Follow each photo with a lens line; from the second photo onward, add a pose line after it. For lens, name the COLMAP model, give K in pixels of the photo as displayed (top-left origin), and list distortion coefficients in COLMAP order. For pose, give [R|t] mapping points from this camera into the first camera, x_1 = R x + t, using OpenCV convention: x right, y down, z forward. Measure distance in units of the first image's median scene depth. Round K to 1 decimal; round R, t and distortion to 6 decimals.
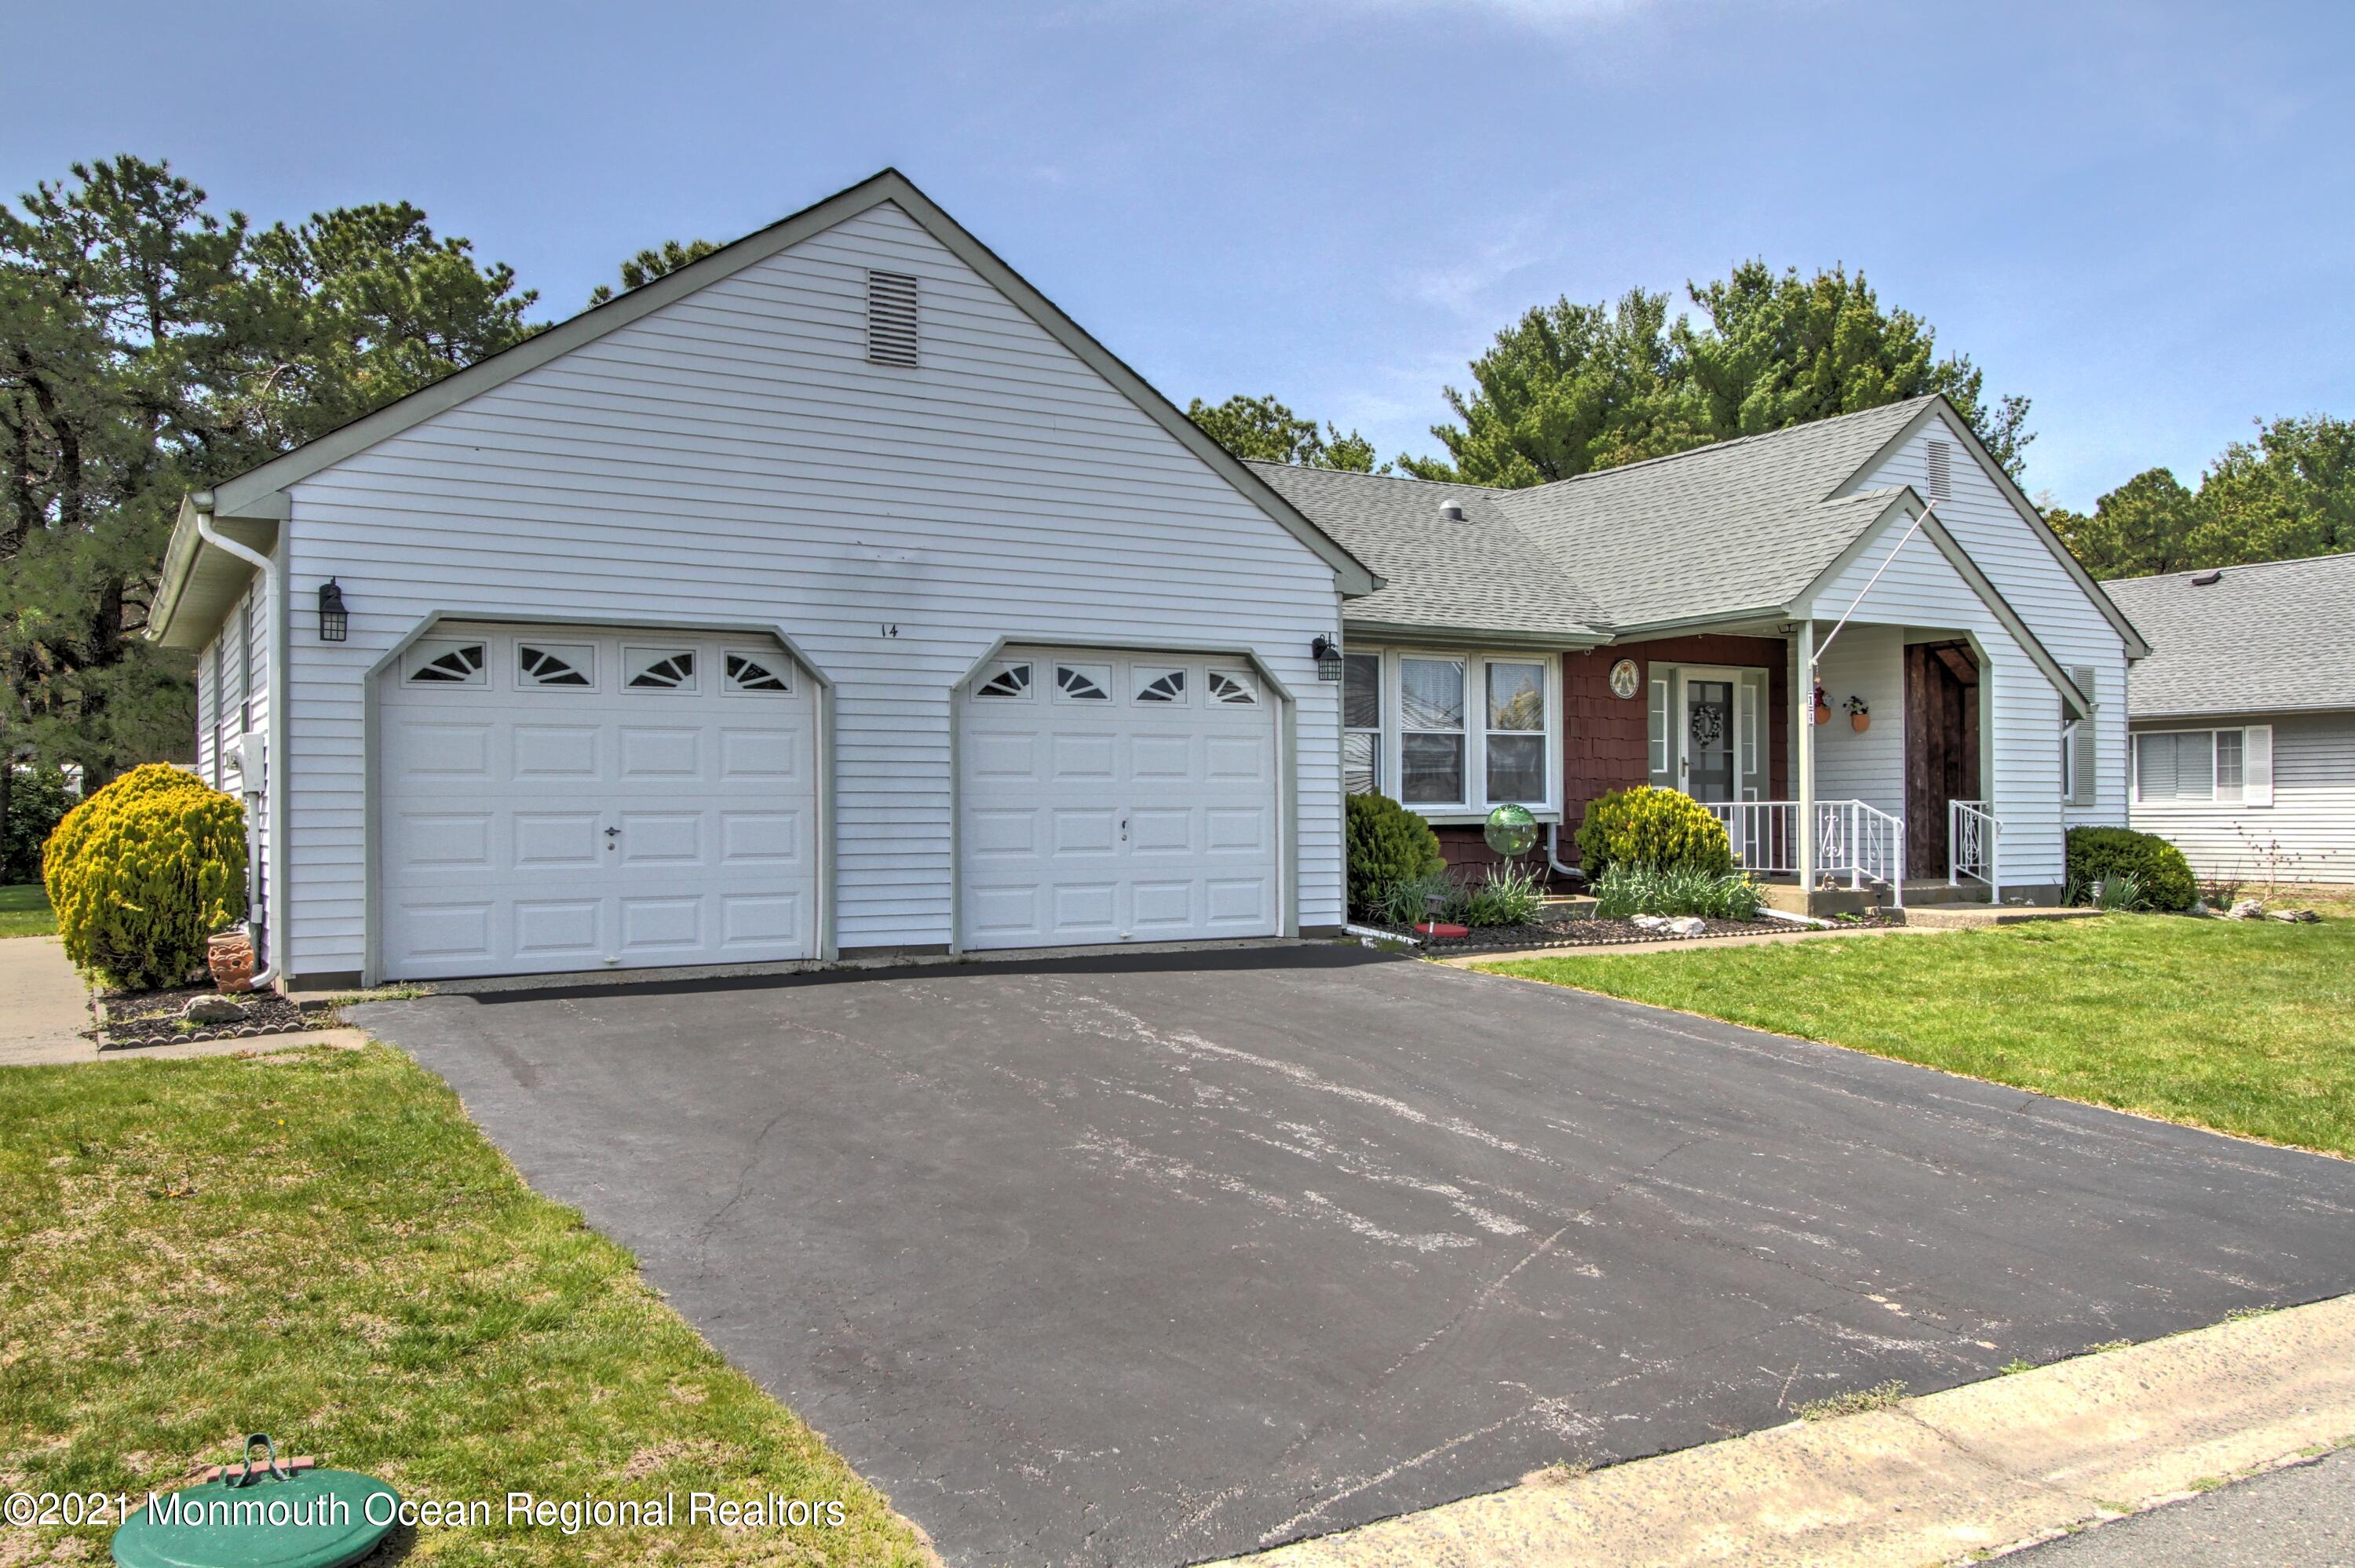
lens RADIAL K [[1783.7, 0, 1177.5], [0, 1783.7, 784.0], [0, 0, 1]] dist [0.004232, -0.002702]
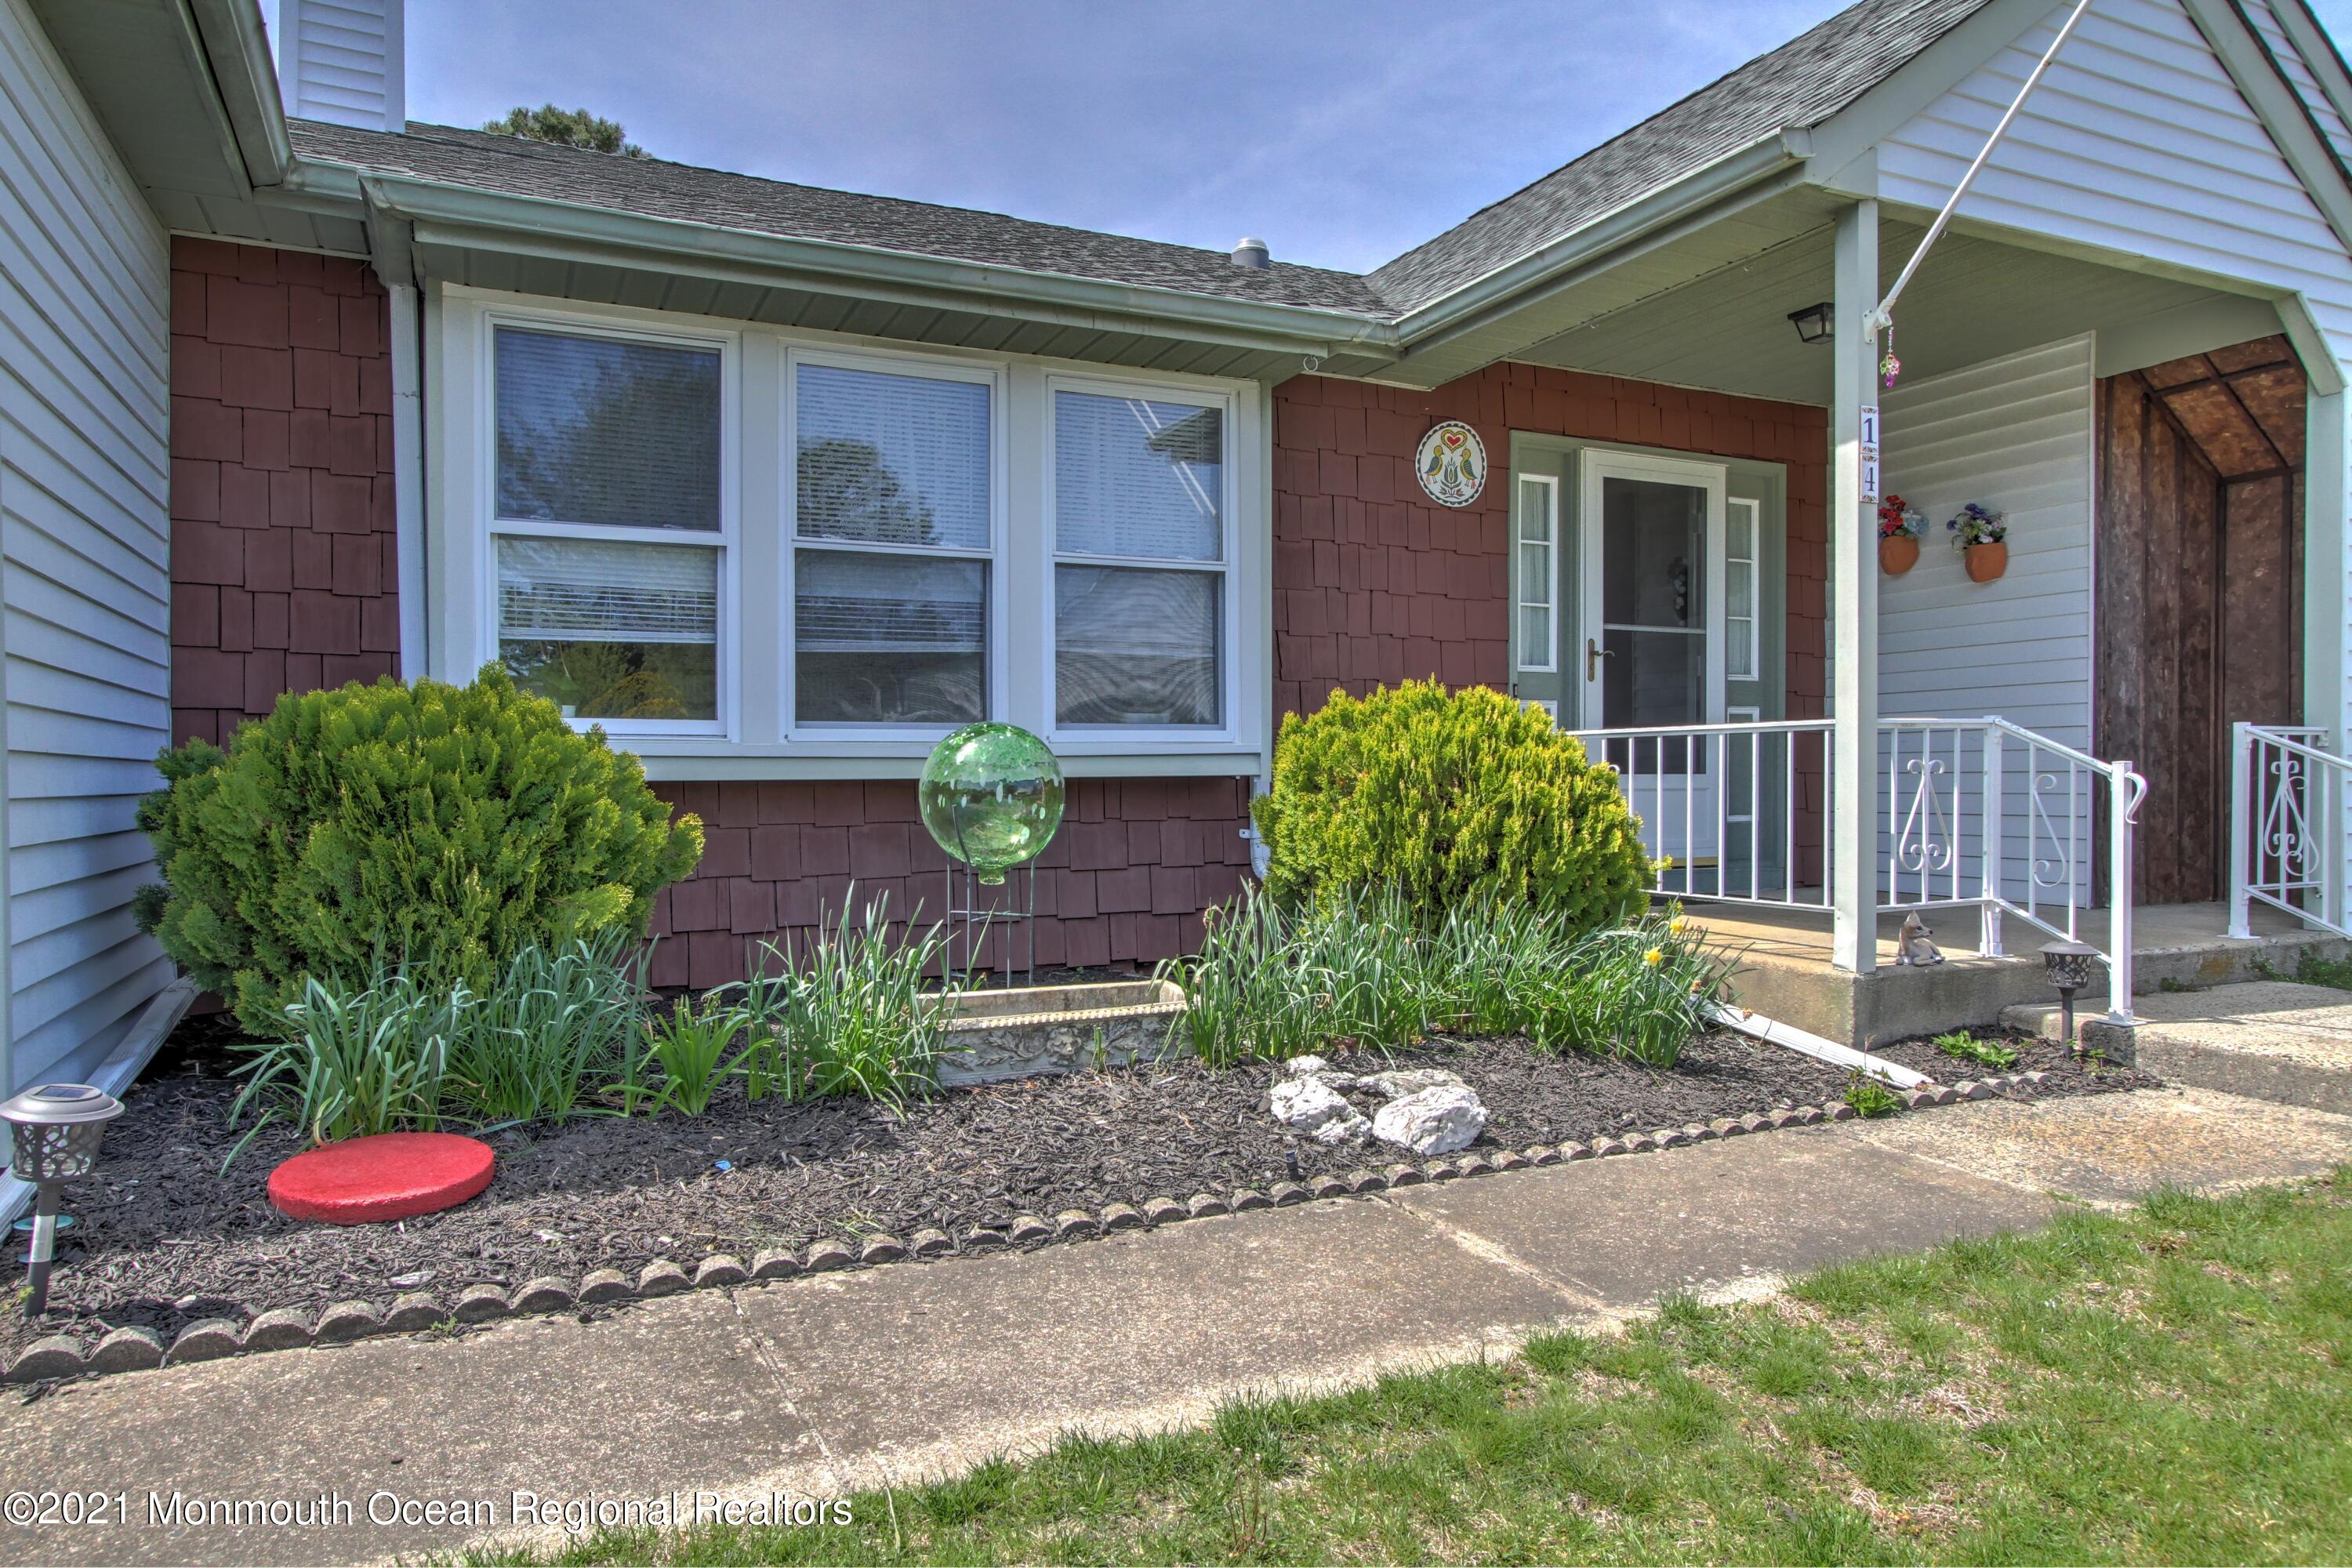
lens RADIAL K [[1494.5, 0, 1176.0], [0, 1494.5, 784.0], [0, 0, 1]] dist [0.011456, 0.003544]
pose [[0.995078, 0.004253, -0.099005, 0.245475], [-0.001839, 0.999699, 0.024459, 0.015768], [0.099079, -0.024156, 0.994786, 0.683152]]
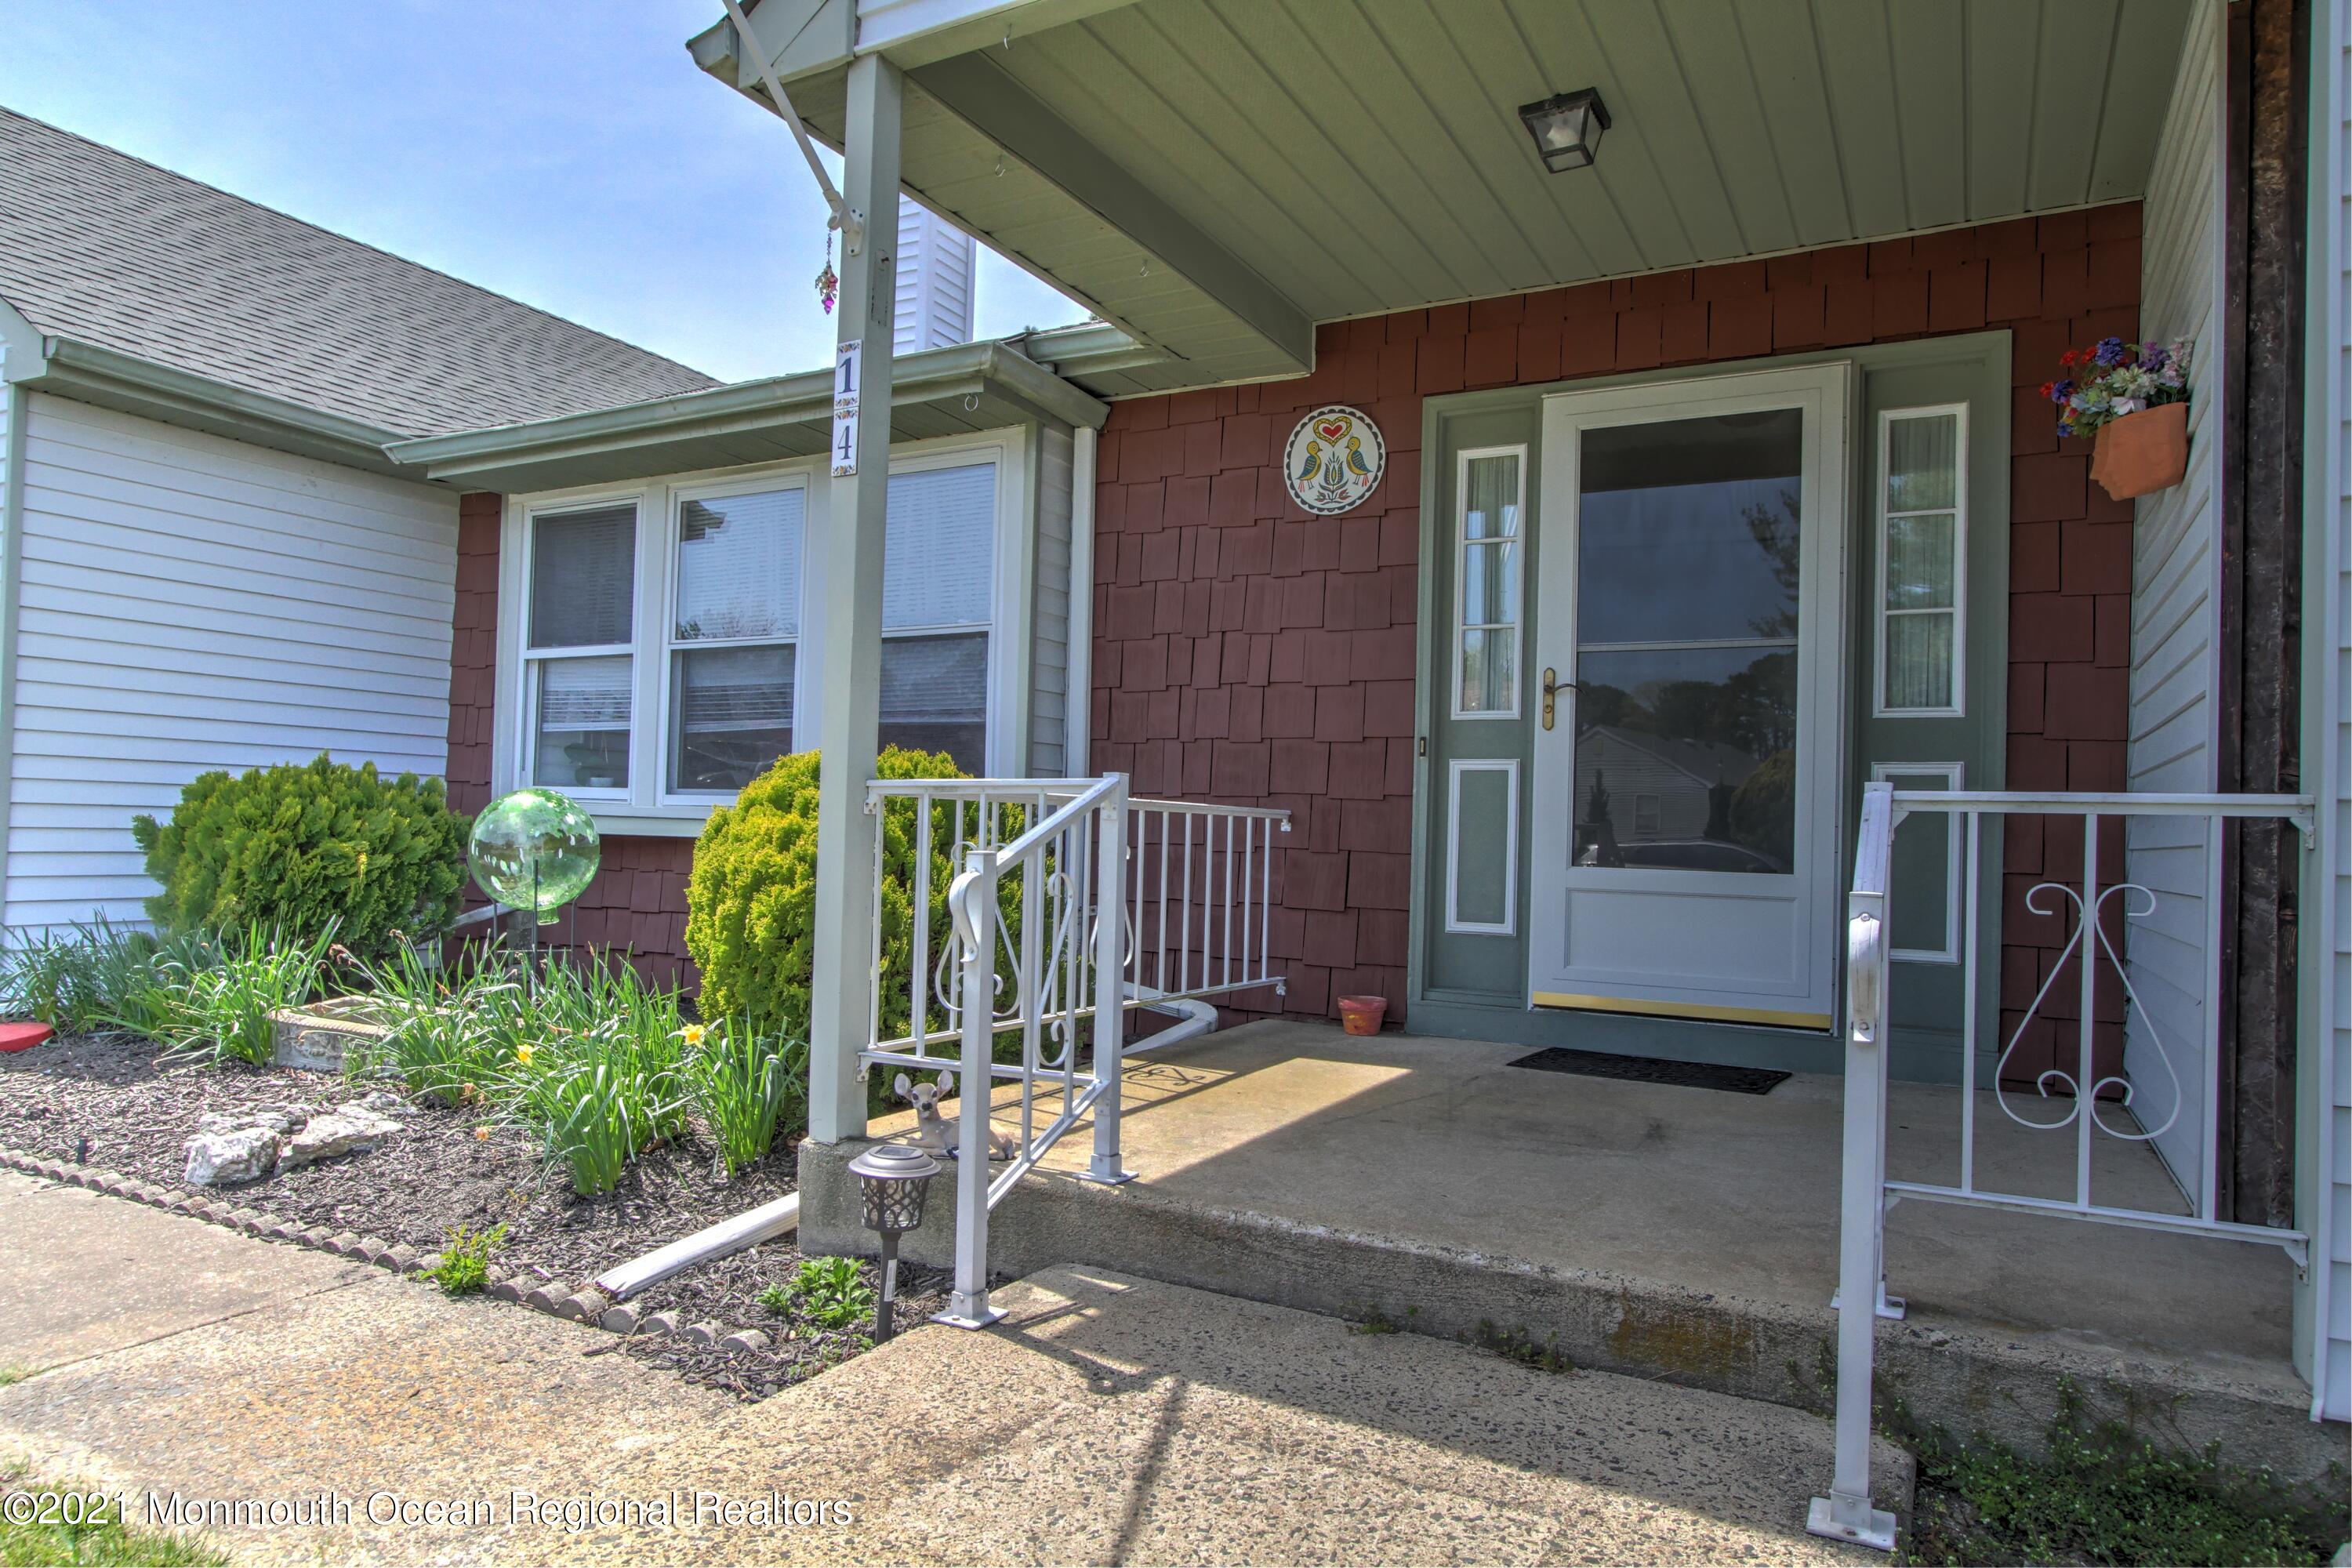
lens RADIAL K [[1449.8, 0, 1172.7], [0, 1449.8, 786.7], [0, 0, 1]] dist [-0.004645, -0.000923]
pose [[0.498296, -0.002613, -0.867003, 0.548462], [-0.017842, 0.999753, -0.013267, 0.012750], [0.866823, 0.022080, 0.498127, 0.929609]]
